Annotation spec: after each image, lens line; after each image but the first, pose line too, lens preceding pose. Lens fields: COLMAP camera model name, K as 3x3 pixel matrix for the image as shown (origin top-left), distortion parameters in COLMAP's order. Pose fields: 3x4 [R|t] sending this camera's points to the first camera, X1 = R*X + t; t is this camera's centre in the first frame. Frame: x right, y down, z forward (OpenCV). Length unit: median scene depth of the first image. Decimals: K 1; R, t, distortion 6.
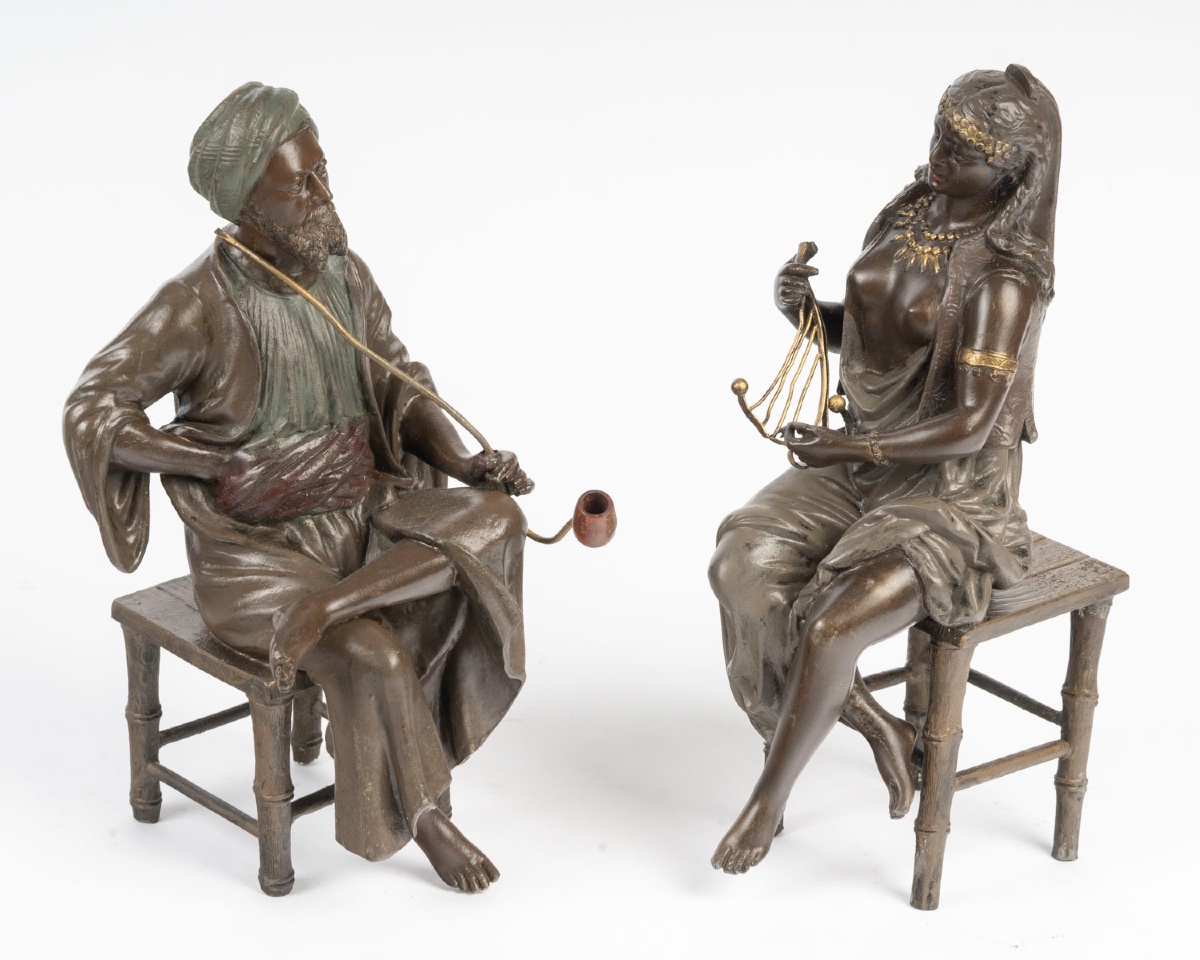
lens RADIAL K [[3147.0, 0, 600.0], [0, 3147.0, 480.0], [0, 0, 1]] dist [-0.009683, -0.248296]
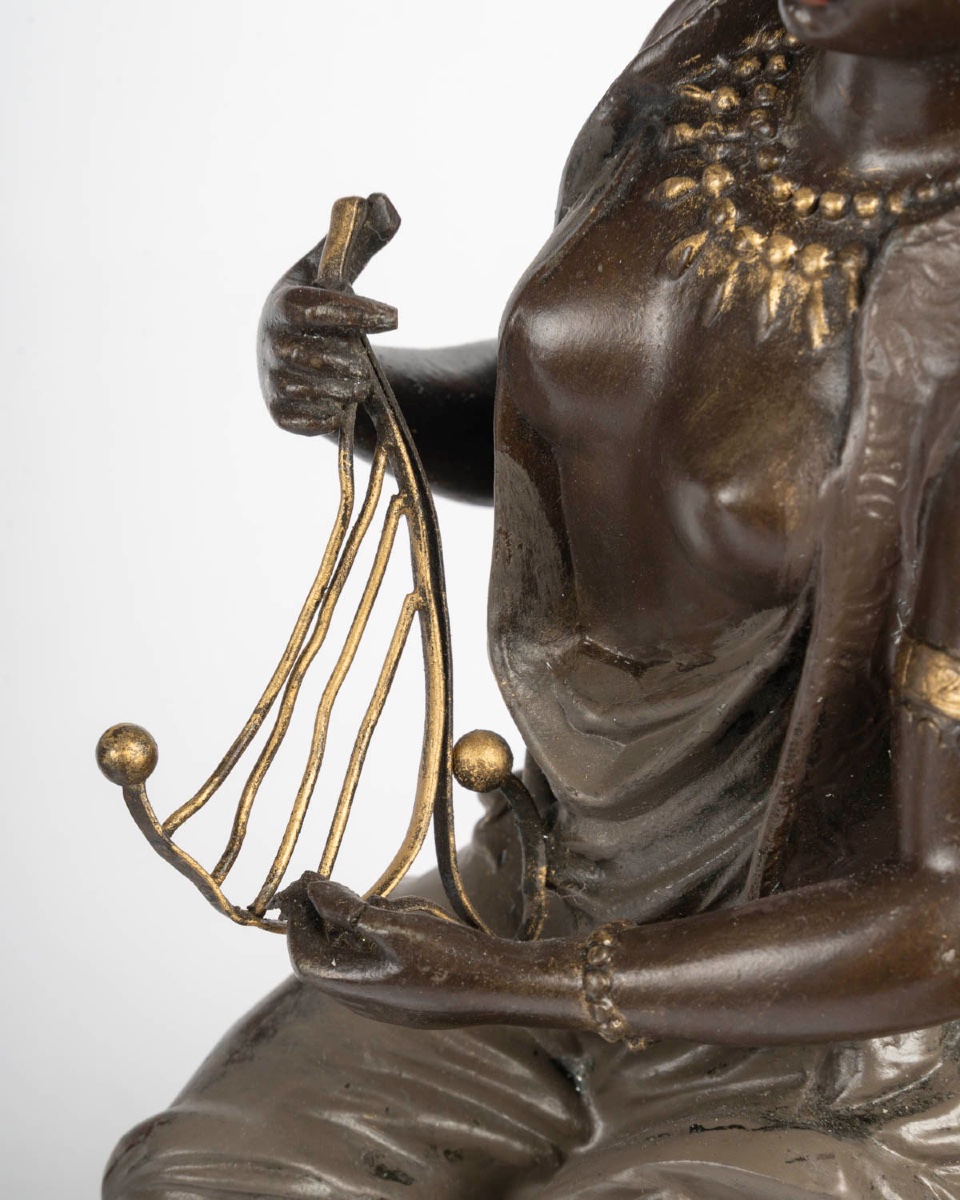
lens RADIAL K [[3601.6, 0, 479.5], [0, 3601.6, 762.2], [0, 0, 1]] dist [0.097533, -0.310818]
pose [[0.999358, -0.035811, 0.001450, 0.075603], [0.034586, 0.974188, 0.223073, -0.099847], [-0.009401, -0.222880, 0.974801, 0.684473]]
